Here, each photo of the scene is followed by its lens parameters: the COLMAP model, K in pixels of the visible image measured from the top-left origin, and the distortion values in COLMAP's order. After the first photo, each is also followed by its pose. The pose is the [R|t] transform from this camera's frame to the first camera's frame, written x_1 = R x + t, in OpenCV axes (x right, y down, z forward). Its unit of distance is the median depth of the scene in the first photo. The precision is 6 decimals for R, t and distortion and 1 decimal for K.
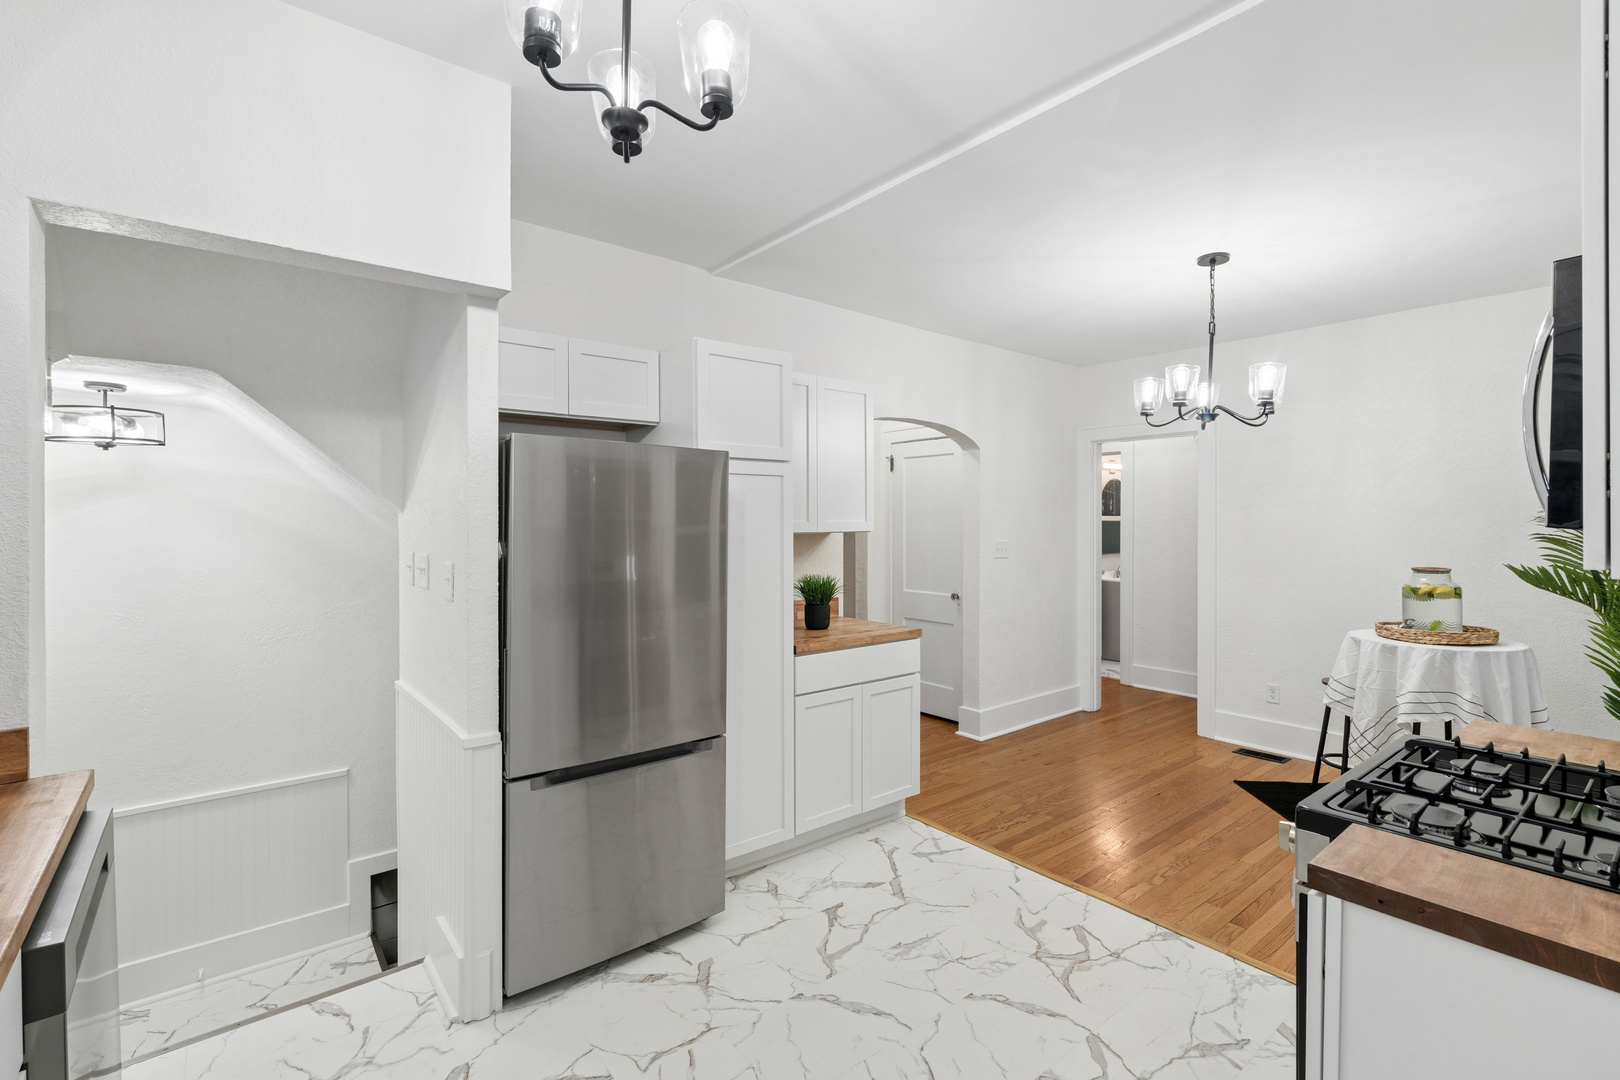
lens RADIAL K [[728.5, 0, 817.8], [0, 728.5, 534.4], [0, 0, 1]] dist [0.001764, -0.000142]
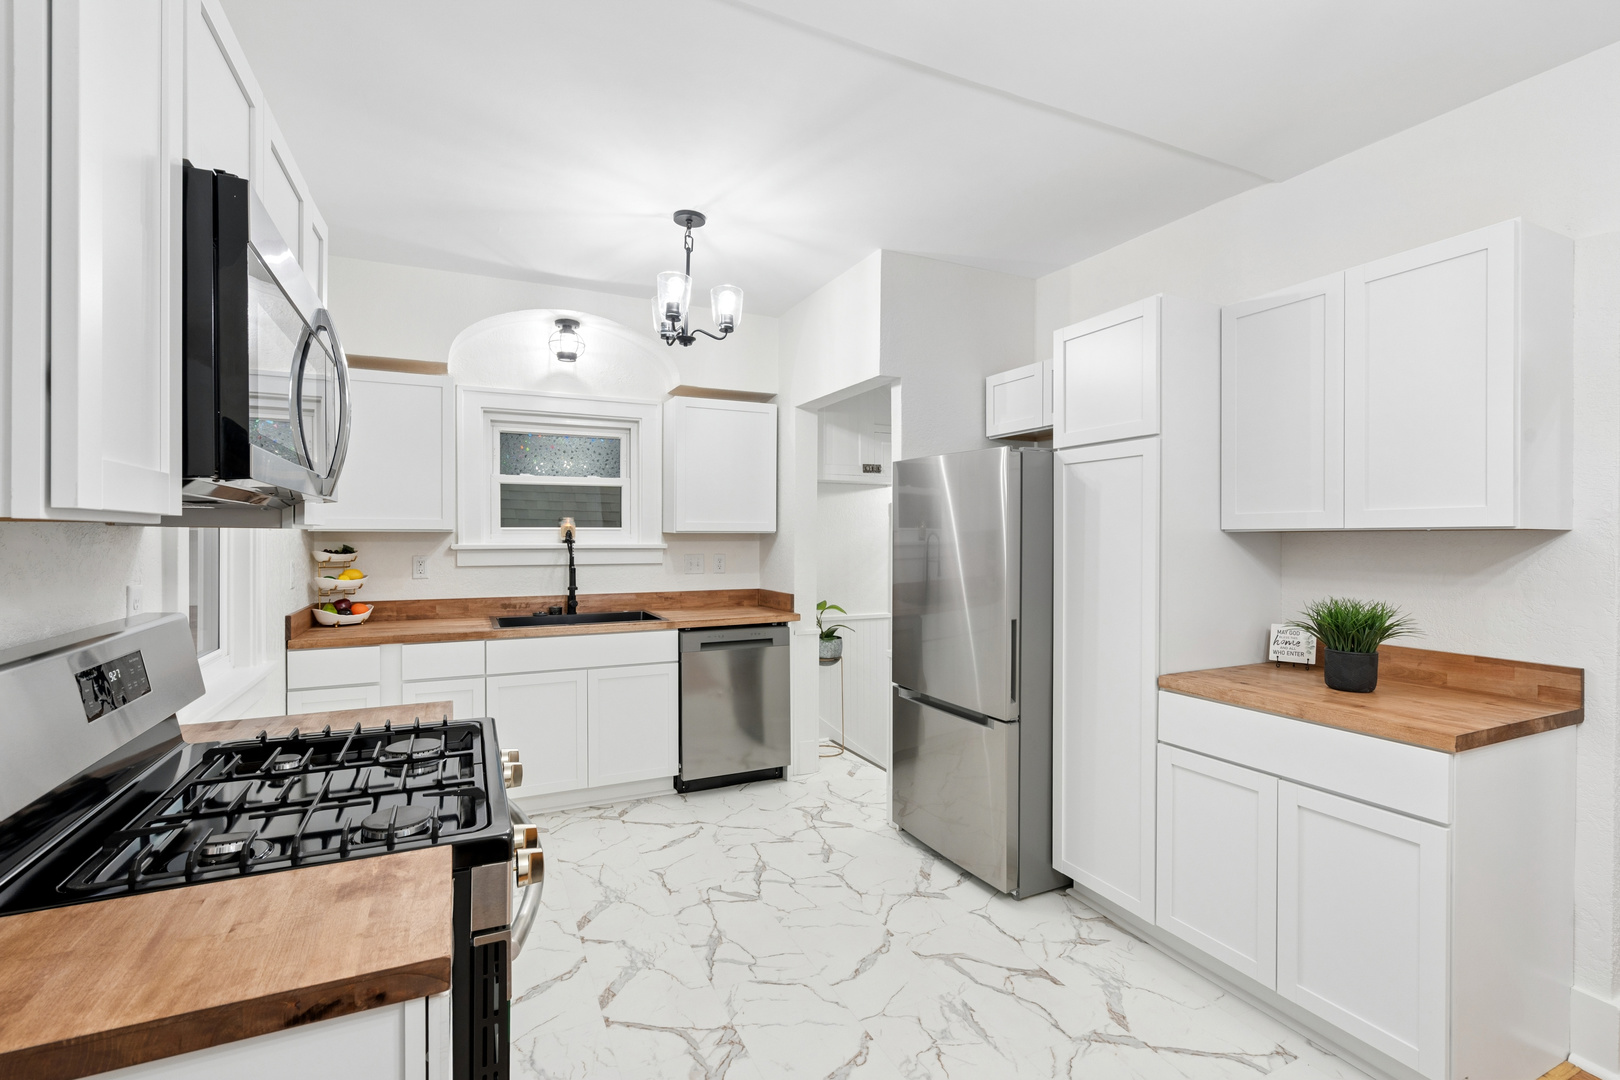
lens RADIAL K [[728.5, 0, 815.6], [0, 728.5, 540.3], [0, 0, 1]] dist [0.001764, -0.000142]
pose [[-0.241399, 0.002160, -0.970423, 0.989239], [-0.010257, 0.999936, 0.004778, 0.008490], [0.970372, 0.011107, -0.241362, 1.026568]]
